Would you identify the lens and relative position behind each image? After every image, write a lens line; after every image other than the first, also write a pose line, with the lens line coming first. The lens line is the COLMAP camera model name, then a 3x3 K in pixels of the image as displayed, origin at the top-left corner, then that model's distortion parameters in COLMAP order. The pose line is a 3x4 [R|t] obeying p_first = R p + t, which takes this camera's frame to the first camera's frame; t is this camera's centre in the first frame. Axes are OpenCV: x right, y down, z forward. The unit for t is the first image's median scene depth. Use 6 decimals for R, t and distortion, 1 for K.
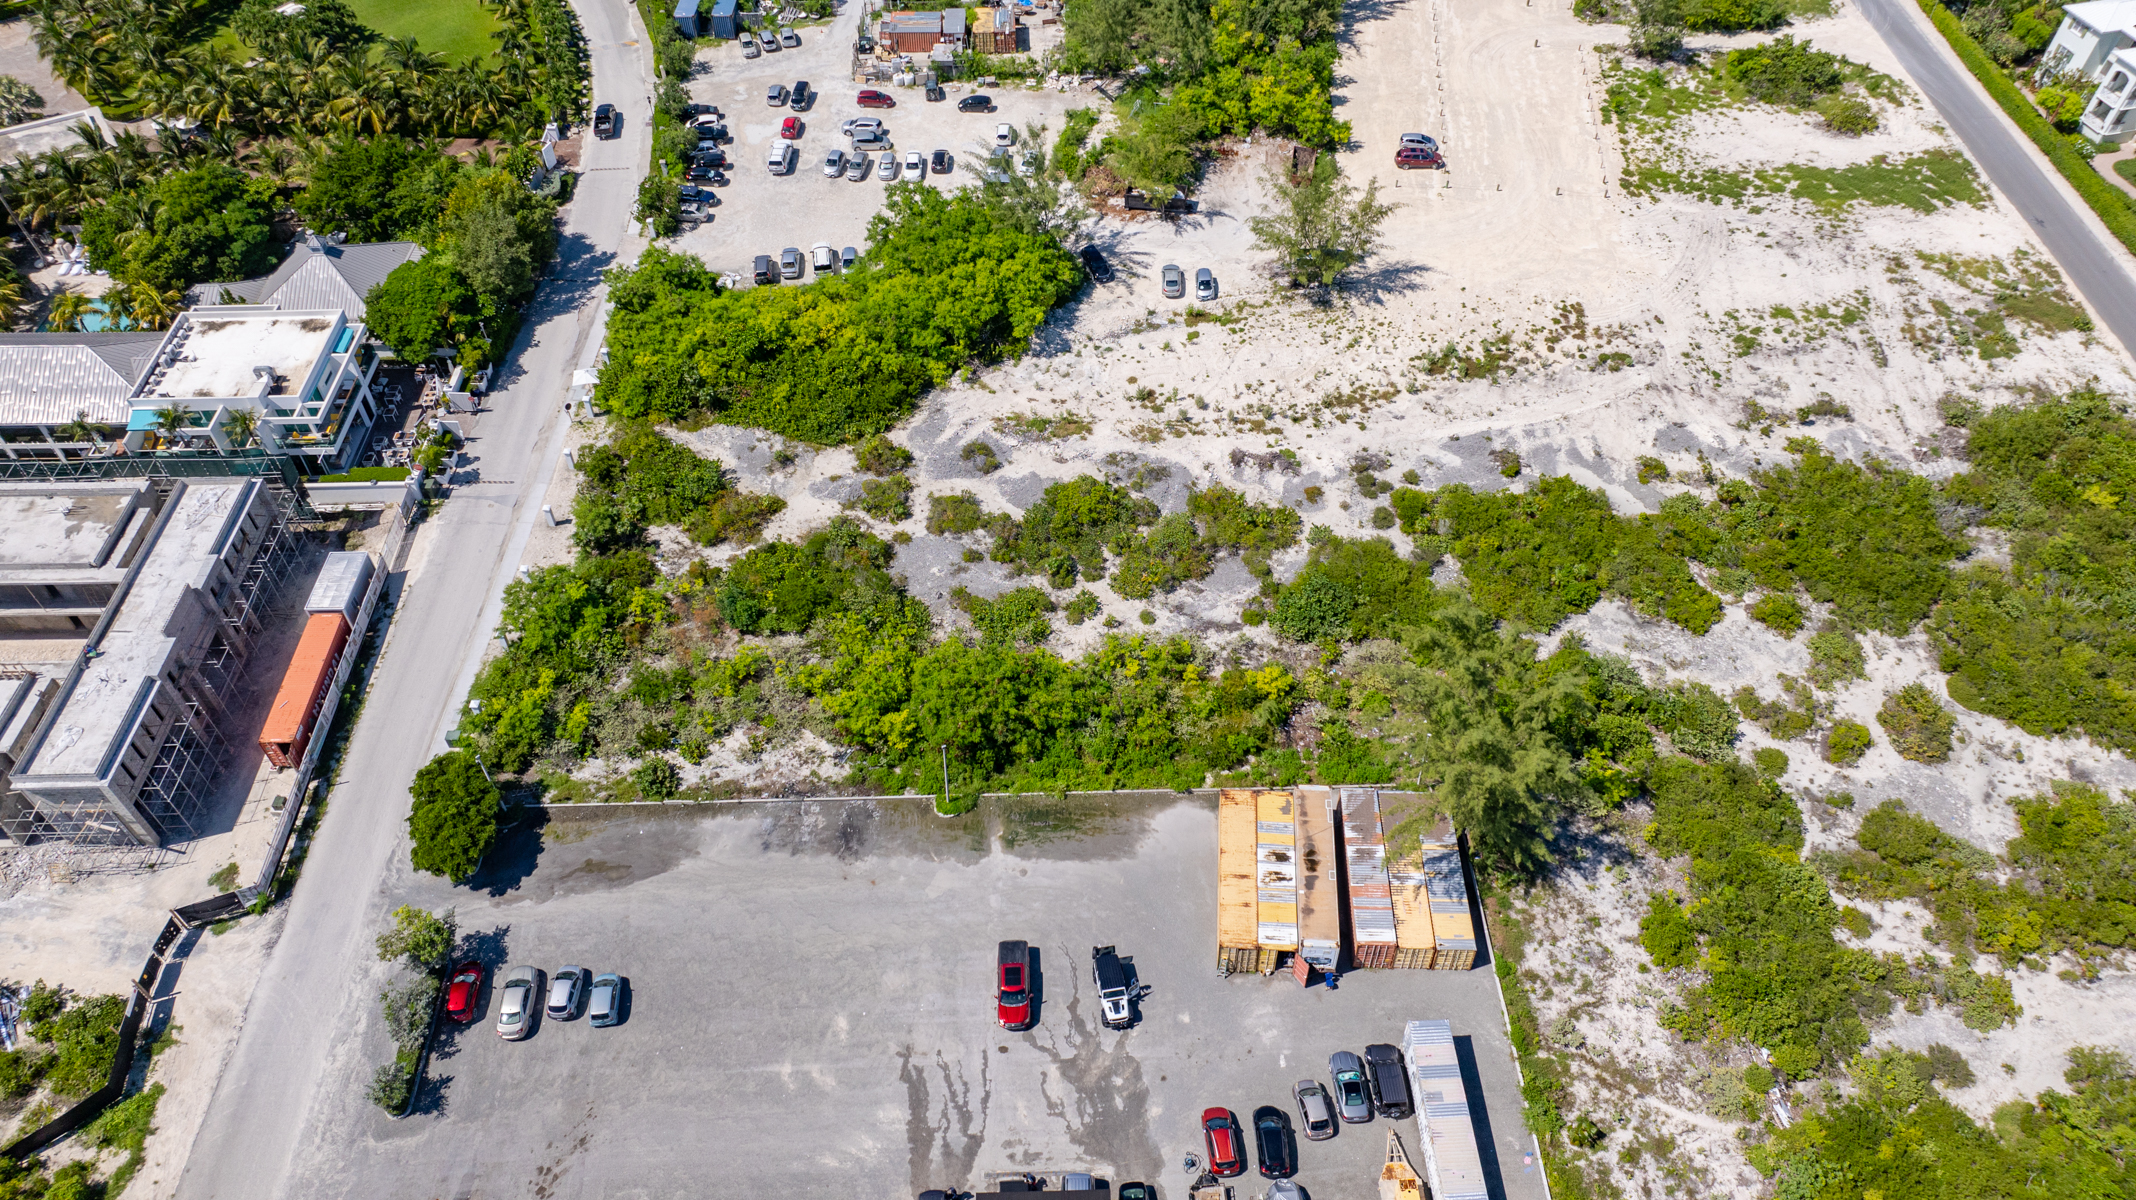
lens RADIAL K [[1500.4, 0, 1077.9], [0, 1500.4, 591.1], [0, 0, 1]] dist [-0.012603, -0.004799]
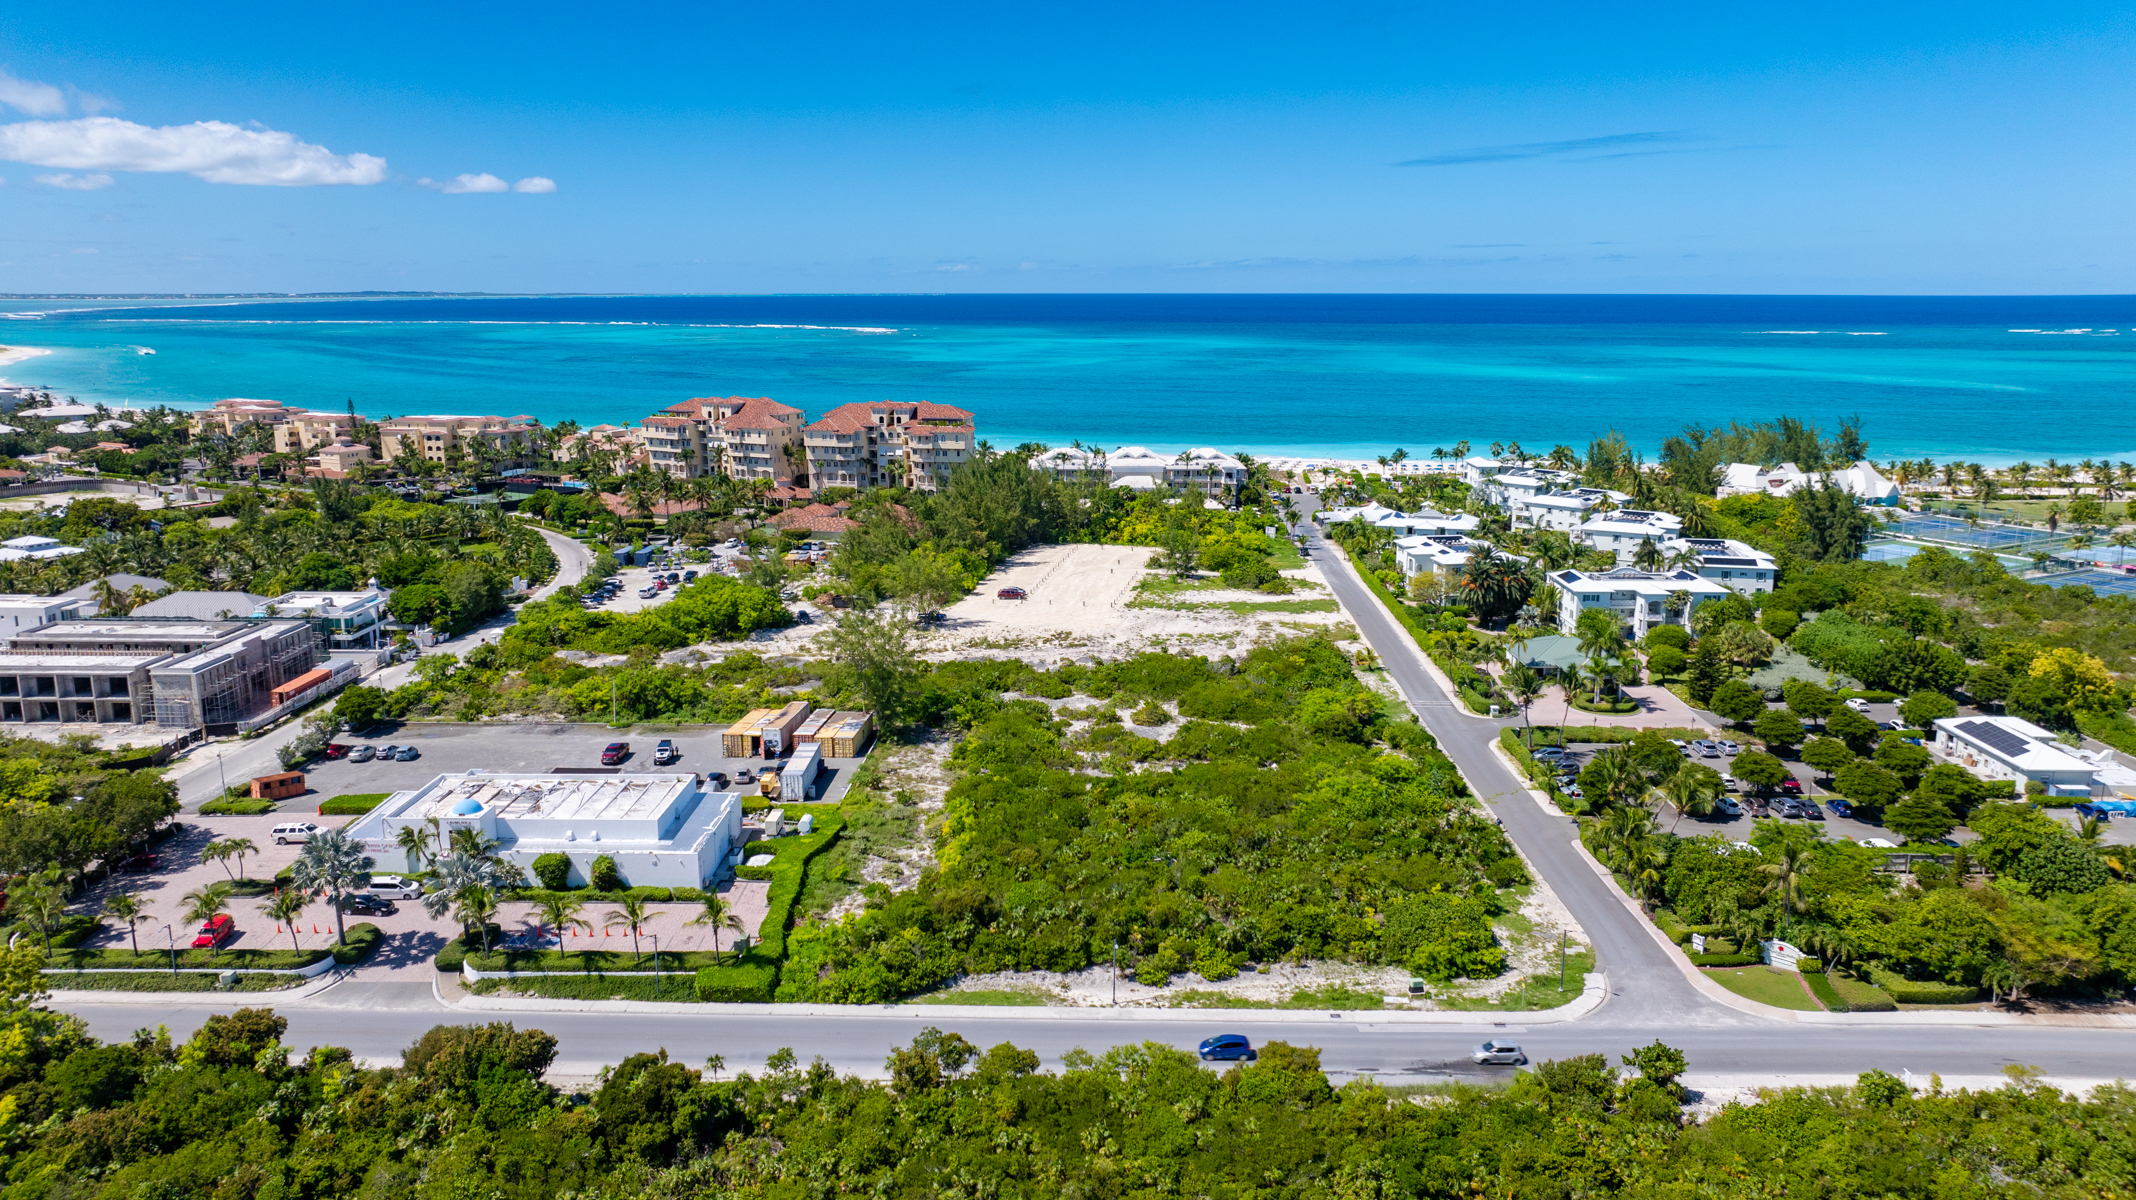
lens RADIAL K [[1500.4, 0, 1077.9], [0, 1500.4, 591.1], [0, 0, 1]] dist [-0.012603, -0.004799]
pose [[0.999035, 0.013319, -0.041845, 0.449699], [-0.035350, 0.809238, -0.586417, 0.858608], [0.026052, 0.587330, 0.808928, -0.476397]]
